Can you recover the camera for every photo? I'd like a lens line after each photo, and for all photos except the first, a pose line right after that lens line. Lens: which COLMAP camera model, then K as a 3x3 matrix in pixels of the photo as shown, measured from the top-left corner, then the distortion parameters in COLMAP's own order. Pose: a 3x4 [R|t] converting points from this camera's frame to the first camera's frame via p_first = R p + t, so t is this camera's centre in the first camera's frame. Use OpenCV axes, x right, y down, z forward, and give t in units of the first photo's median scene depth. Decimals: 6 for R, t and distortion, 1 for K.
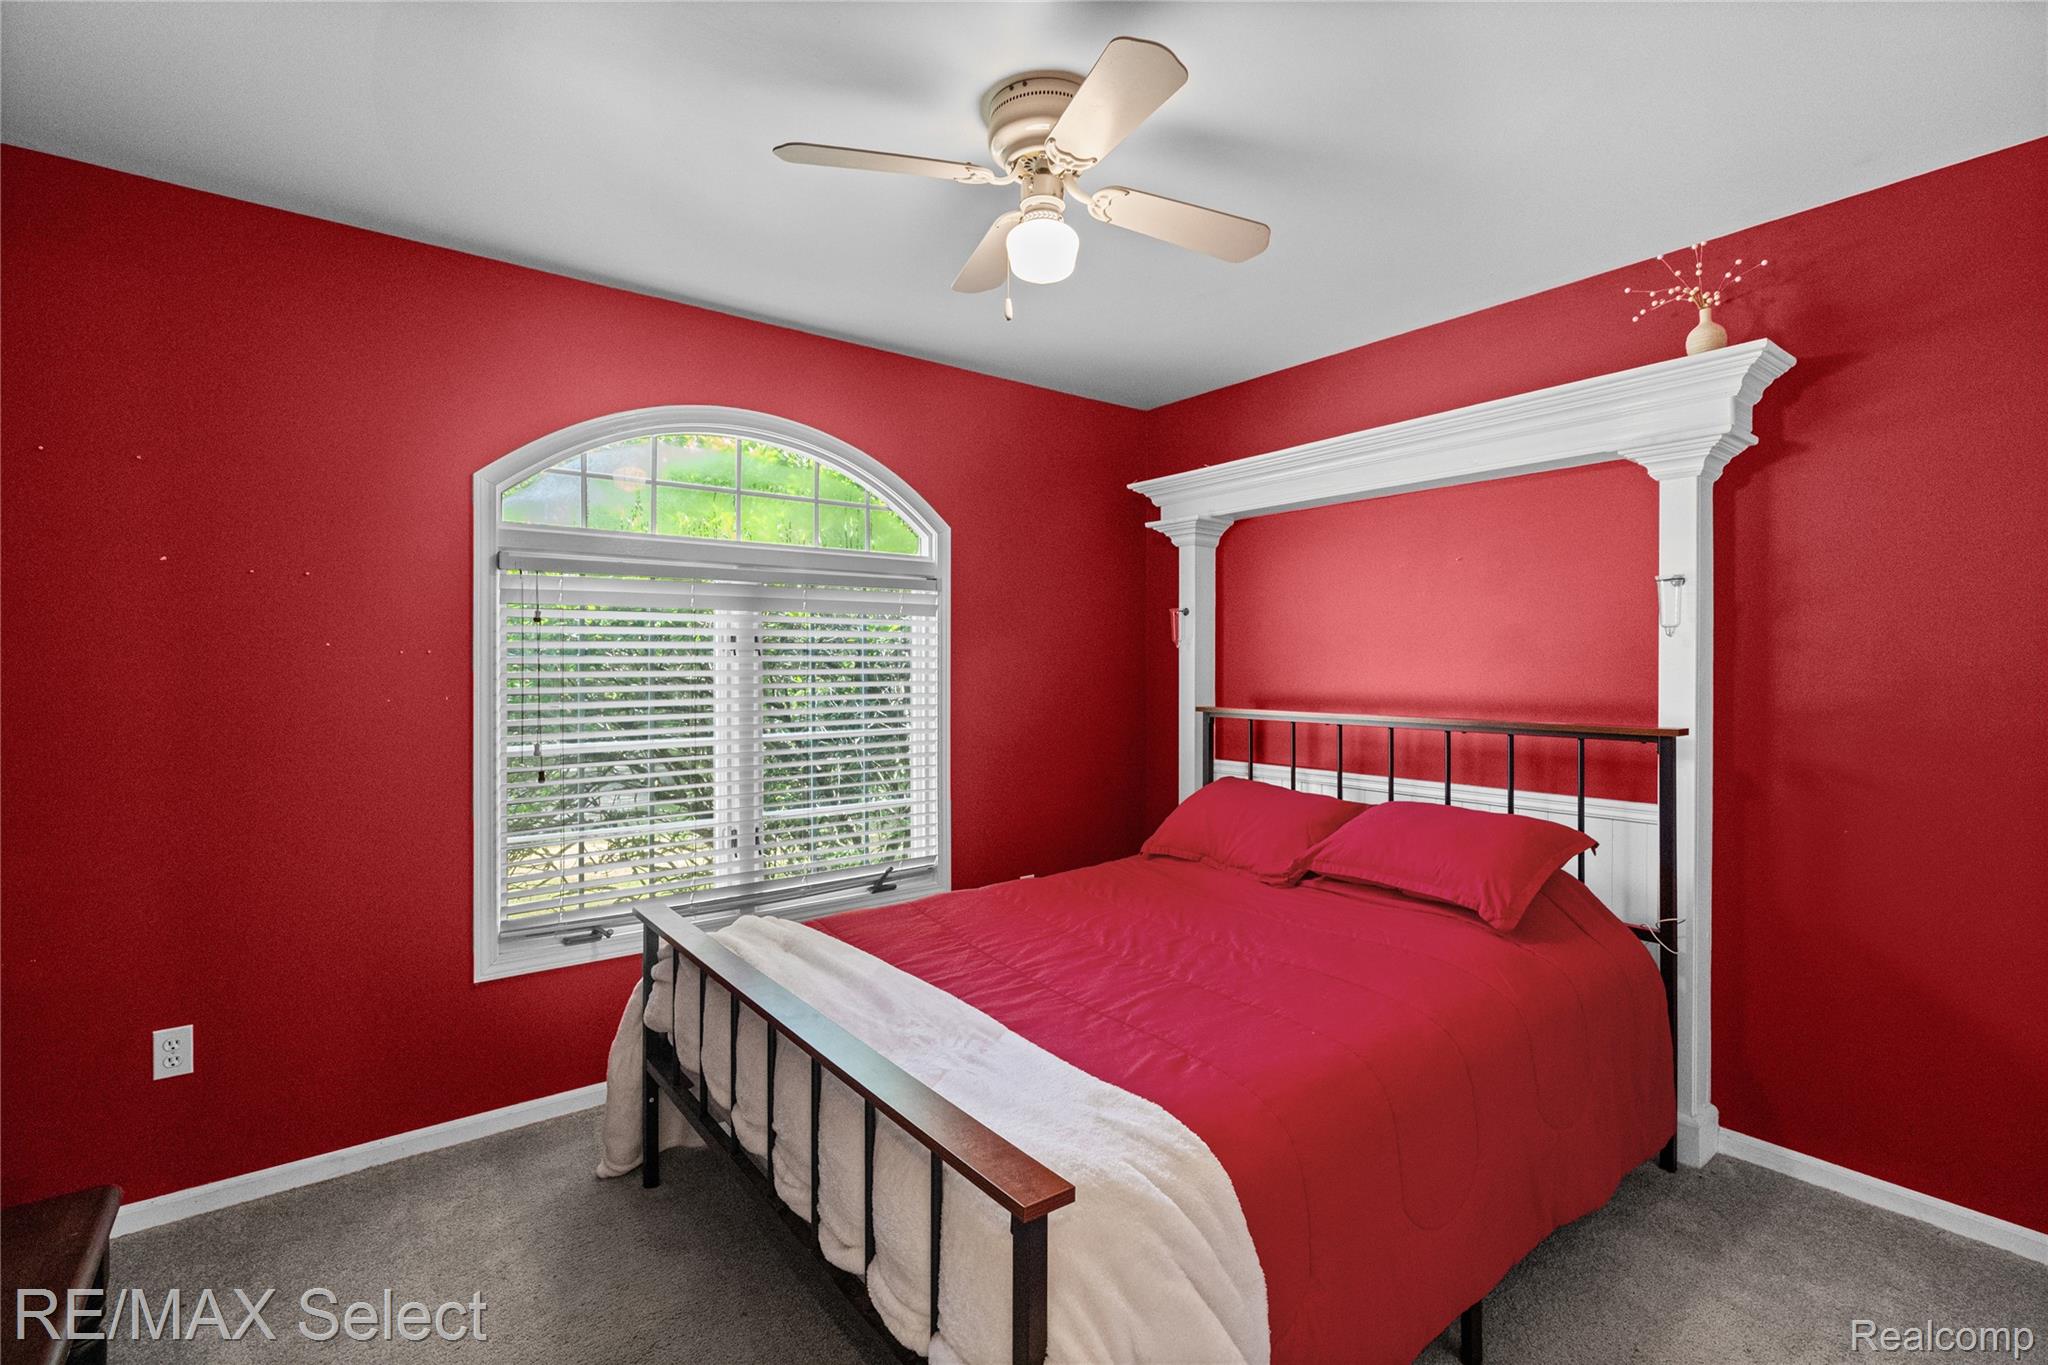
lens RADIAL K [[933.2, 0, 1031.5], [0, 933.2, 661.0], [0, 0, 1]] dist [-0.001775, 0.000181]
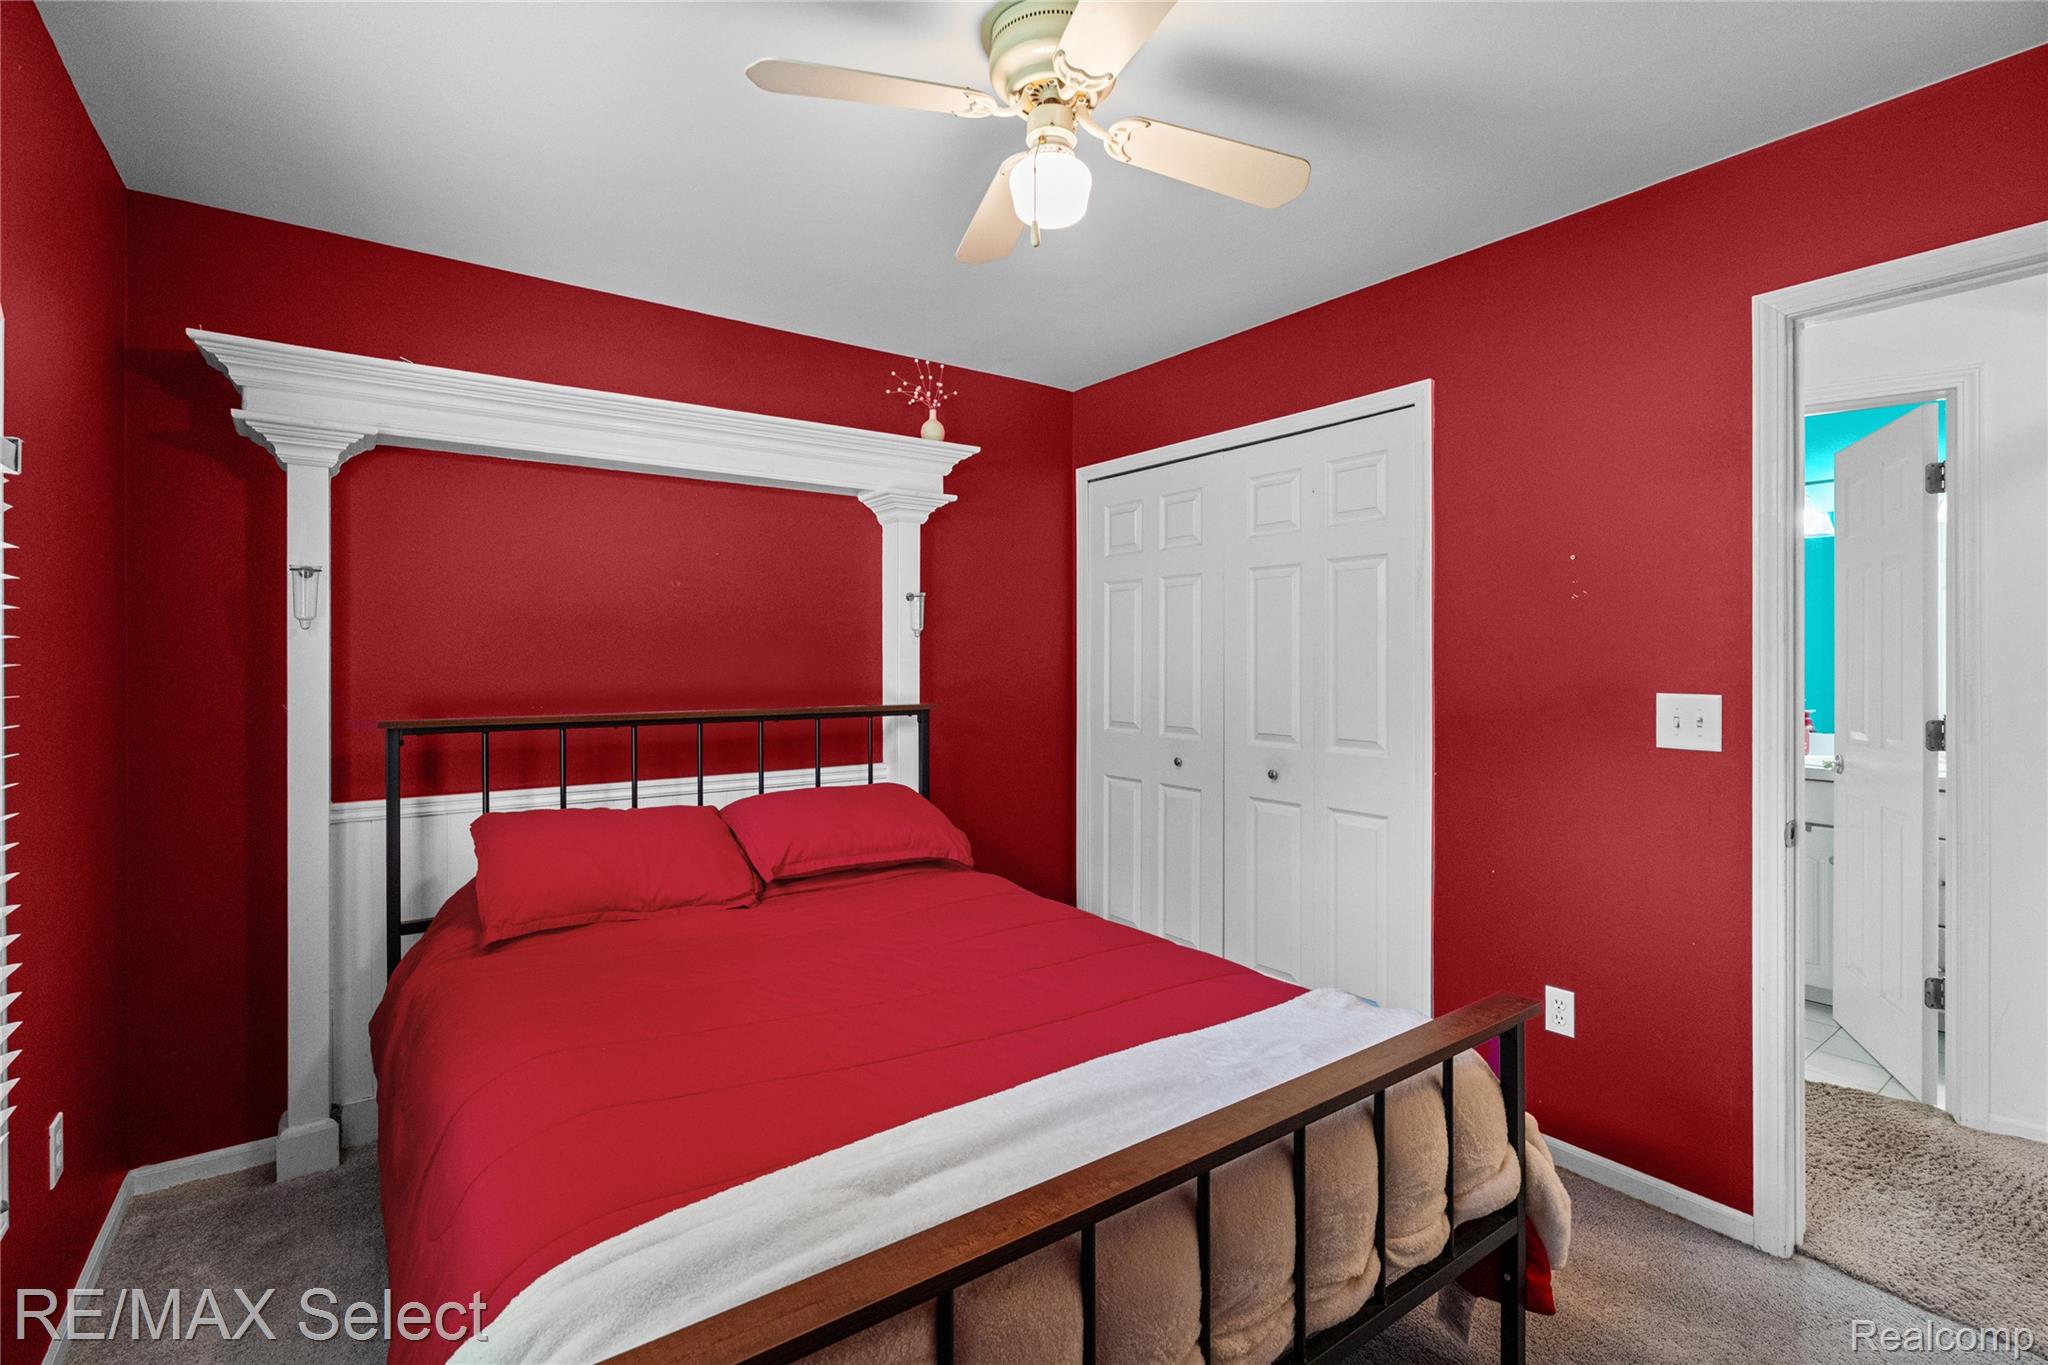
lens RADIAL K [[933.2, 0, 1031.5], [0, 933.2, 661.0], [0, 0, 1]] dist [-0.001775, 0.000181]
pose [[0.033823, 0.002300, 0.999425, -0.574281], [-0.002277, 0.999995, -0.002224, 0.008991], [-0.999425, -0.002200, 0.033828, 0.651956]]
